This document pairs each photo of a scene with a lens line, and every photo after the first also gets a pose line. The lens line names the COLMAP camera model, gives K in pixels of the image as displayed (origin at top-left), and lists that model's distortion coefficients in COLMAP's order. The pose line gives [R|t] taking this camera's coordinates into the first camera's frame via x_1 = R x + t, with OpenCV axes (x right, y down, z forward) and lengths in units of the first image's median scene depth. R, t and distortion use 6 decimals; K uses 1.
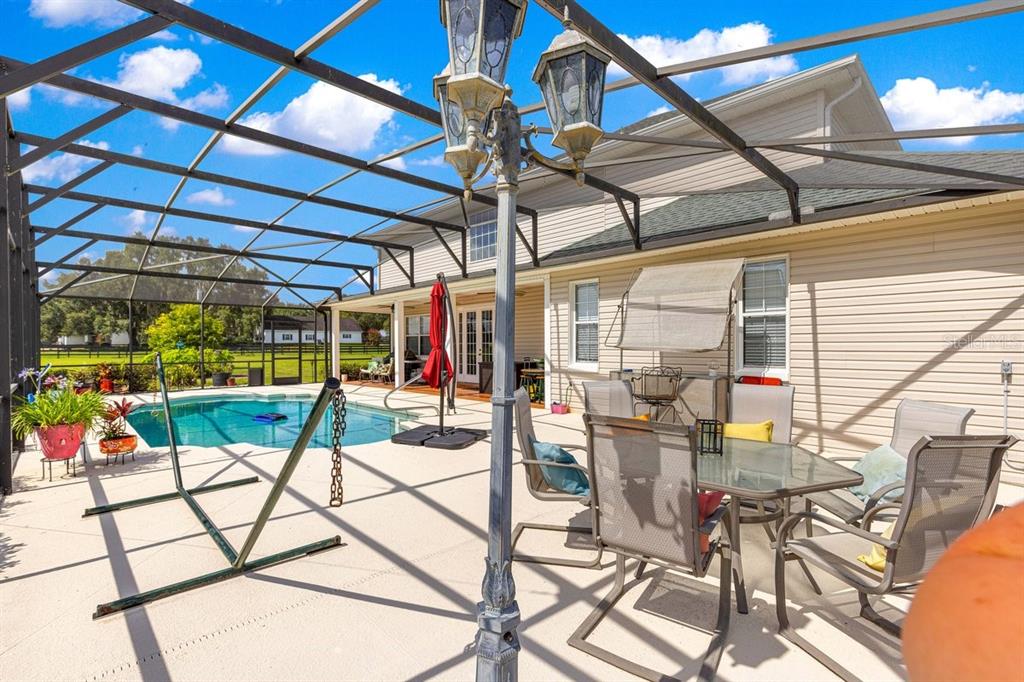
lens RADIAL K [[459.5, 0, 516.9], [0, 459.5, 347.6], [0, 0, 1]] dist [0.004859, -0.002241]
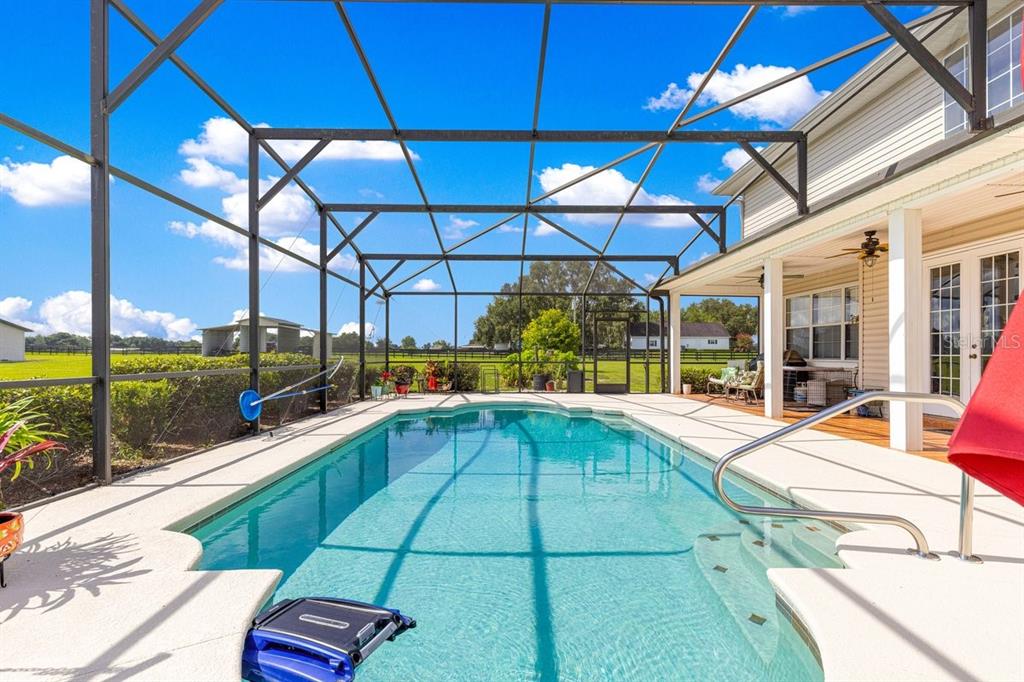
lens RADIAL K [[459.5, 0, 510.9], [0, 459.5, 355.3], [0, 0, 1]] dist [0.004859, -0.002241]
pose [[0.715881, 0.009027, -0.698164, -0.076551], [-0.008920, 0.999953, 0.003782, 0.013925], [0.698166, 0.003520, 0.715928, 0.309690]]
